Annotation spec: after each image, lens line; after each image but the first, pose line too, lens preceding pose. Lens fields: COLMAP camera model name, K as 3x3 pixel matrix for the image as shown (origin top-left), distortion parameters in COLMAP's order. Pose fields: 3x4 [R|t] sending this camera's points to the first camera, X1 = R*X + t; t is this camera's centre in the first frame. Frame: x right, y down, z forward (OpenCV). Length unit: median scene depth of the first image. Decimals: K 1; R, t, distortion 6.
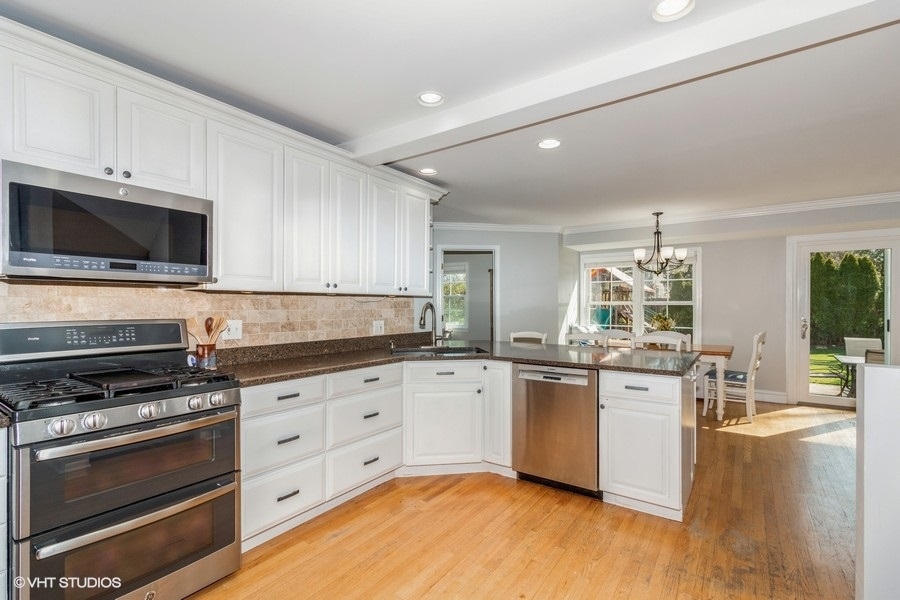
lens RADIAL K [[415.4, 0, 445.0], [0, 415.4, 304.8], [0, 0, 1]] dist [0.002843, 0.000424]
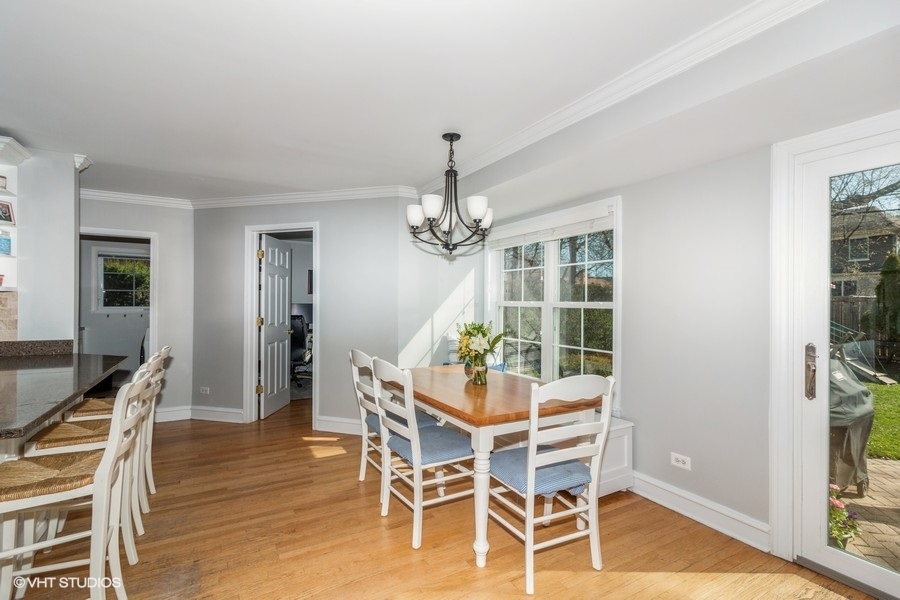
lens RADIAL K [[415.4, 0, 451.1], [0, 415.4, 304.8], [0, 0, 1]] dist [0.002843, 0.000424]
pose [[0.912009, 0.007389, -0.410105, 1.327129], [-0.008910, 0.999959, -0.001797, -0.002479], [0.410074, 0.005293, 0.912037, 0.931553]]
